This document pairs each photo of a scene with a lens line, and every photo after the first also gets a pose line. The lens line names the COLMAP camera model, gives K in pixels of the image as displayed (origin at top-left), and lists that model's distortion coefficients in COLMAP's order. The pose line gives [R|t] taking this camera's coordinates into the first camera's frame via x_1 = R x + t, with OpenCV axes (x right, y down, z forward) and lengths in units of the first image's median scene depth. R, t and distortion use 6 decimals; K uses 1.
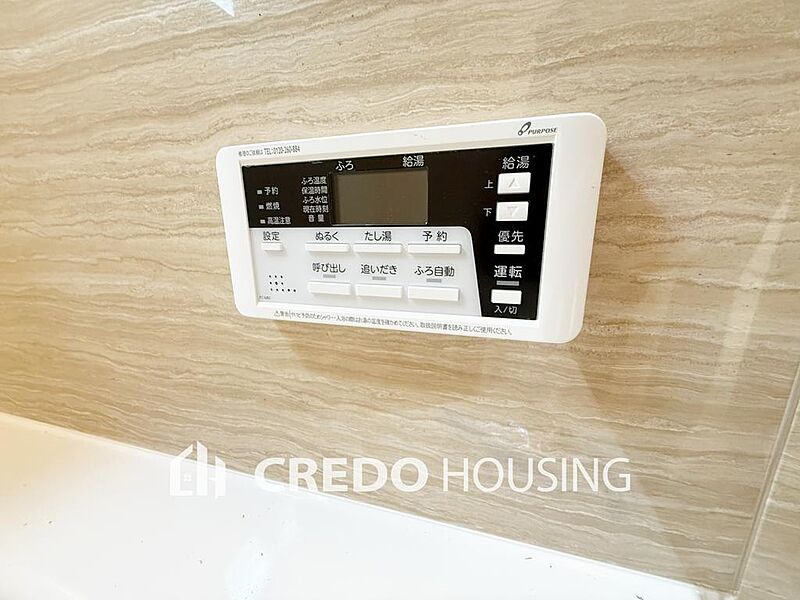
lens RADIAL K [[319.9, 0, 399.0], [0, 319.9, 301.6], [0, 0, 1]] dist [-0.001755, 0.000099]
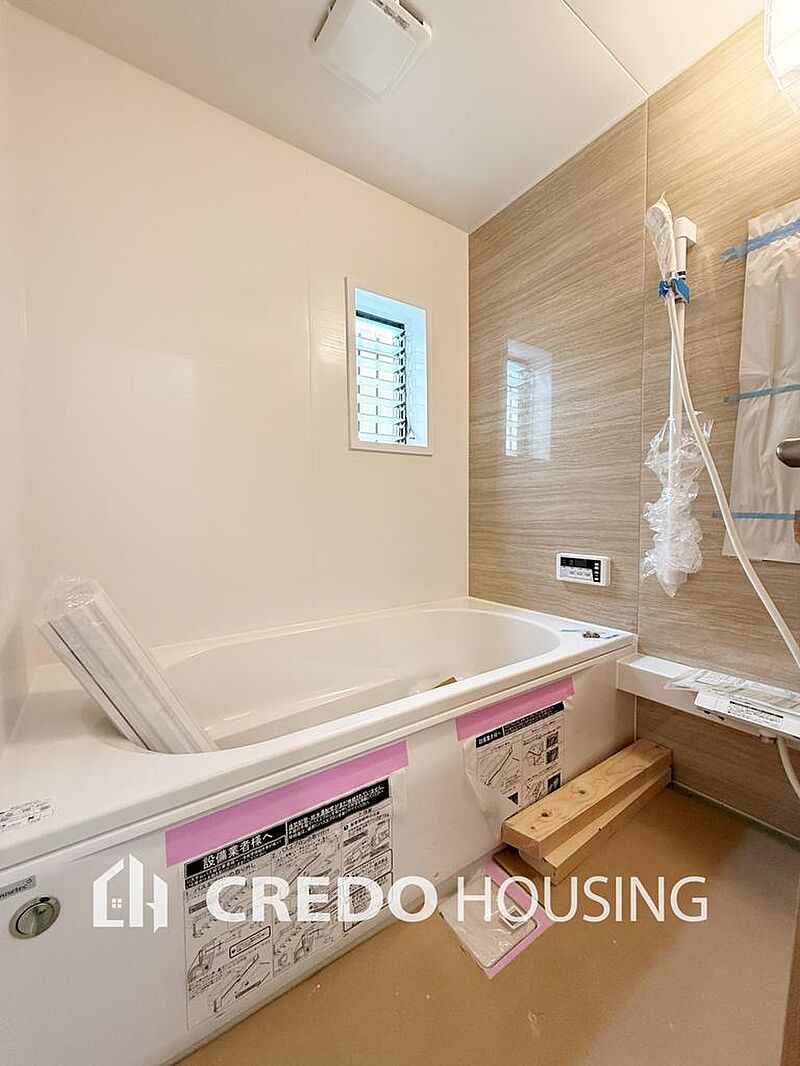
lens RADIAL K [[426.2, 0, 397.8], [0, 426.2, 529.1], [0, 0, 1]] dist [-0.001755, 0.000099]
pose [[0.773505, 0.031781, -0.632993, 2.890301], [-0.157389, 0.977089, -0.143270, 0.957586], [0.613937, 0.210446, 0.760785, -9.244597]]
